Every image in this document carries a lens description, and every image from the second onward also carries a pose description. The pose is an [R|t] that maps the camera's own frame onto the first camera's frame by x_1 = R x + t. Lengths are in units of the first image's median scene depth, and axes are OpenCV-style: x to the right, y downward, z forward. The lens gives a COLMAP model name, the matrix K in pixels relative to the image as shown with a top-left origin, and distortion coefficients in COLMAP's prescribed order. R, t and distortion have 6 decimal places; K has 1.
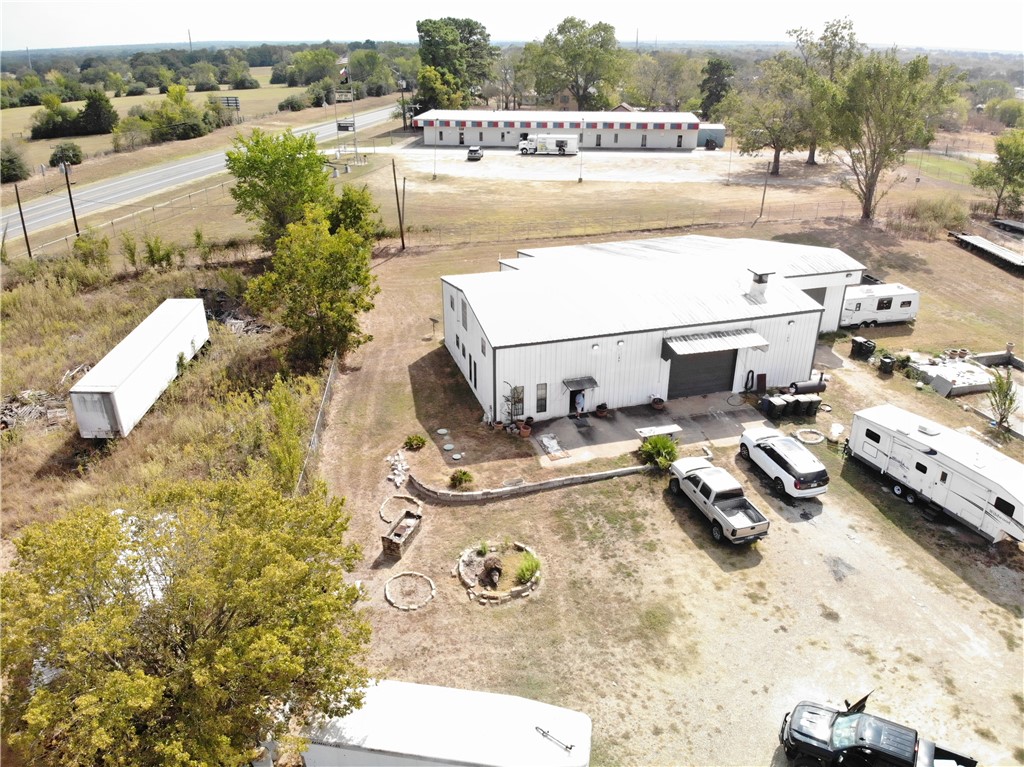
lens RADIAL K [[736.8, 0, 509.5], [0, 736.8, 383.4], [0, 0, 1]] dist [0.179206, -0.438427]
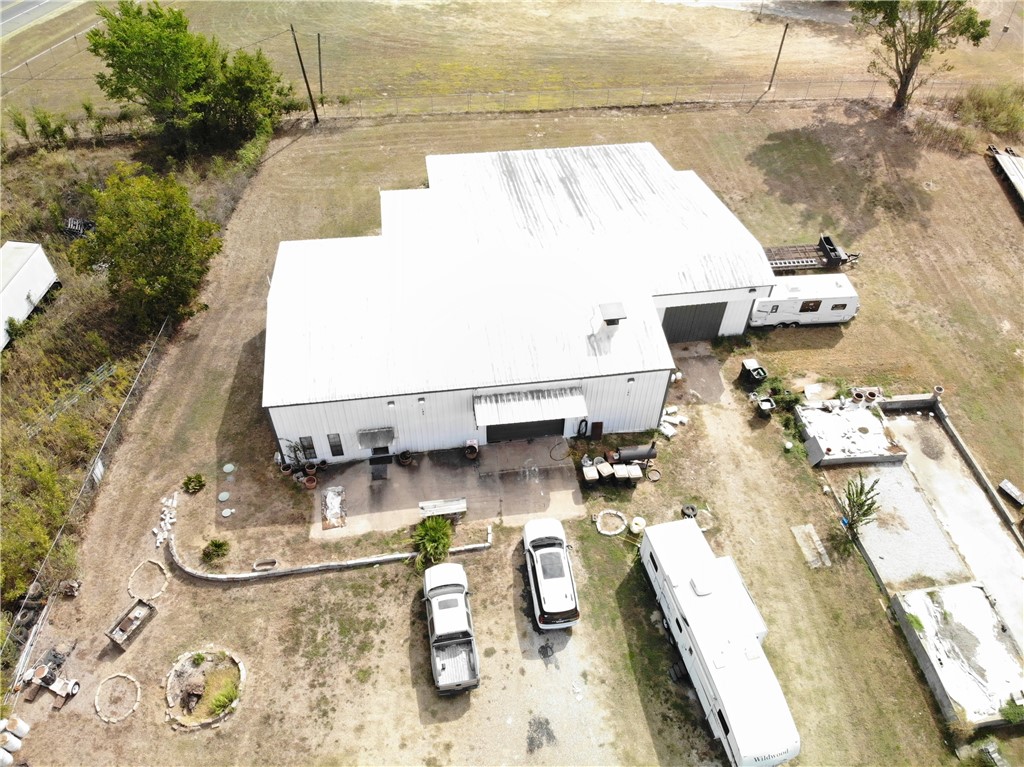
lens RADIAL K [[751.0, 0, 508.9], [0, 751.0, 379.0], [0, 0, 1]] dist [0.075743, -0.212106]
pose [[0.989144, 0.115476, -0.090887, 0.326244], [-0.075466, 0.929853, 0.360108, -0.401460], [0.126095, -0.349339, 0.928473, 0.180236]]
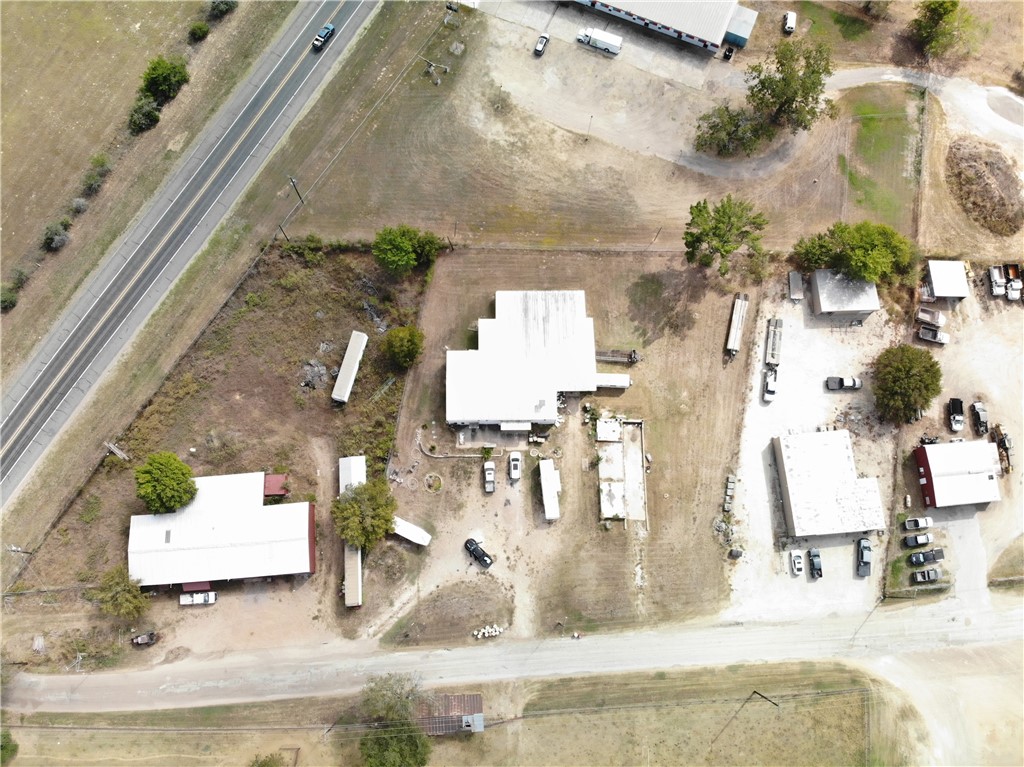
lens RADIAL K [[736.8, 0, 509.5], [0, 736.8, 383.4], [0, 0, 1]] dist [0.179206, -0.438427]
pose [[0.961790, 0.269870, -0.046159, 0.346493], [-0.134350, 0.612099, 0.779285, -2.678612], [0.238559, -0.743307, 0.624968, -0.897052]]
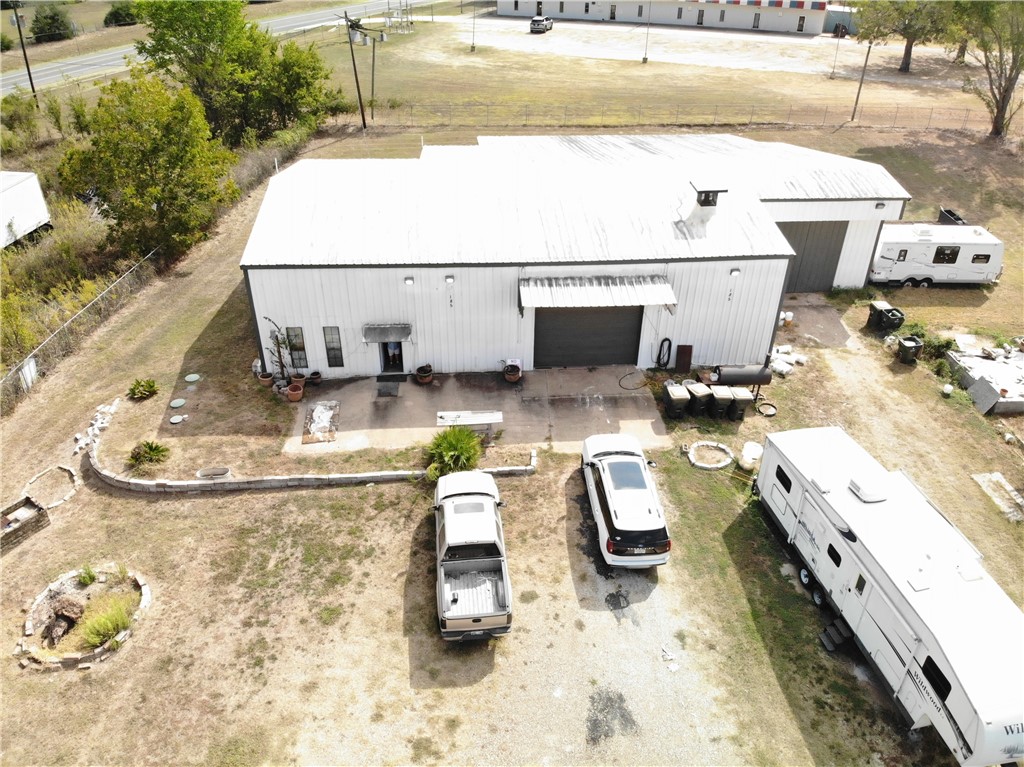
lens RADIAL K [[745.3, 0, 509.9], [0, 745.3, 381.9], [0, 0, 1]] dist [0.102633, -0.257764]
pose [[0.976144, 0.123810, -0.178366, 0.326991], [-0.100656, 0.985924, 0.133503, -0.057214], [0.192384, -0.112364, 0.974865, 0.336160]]
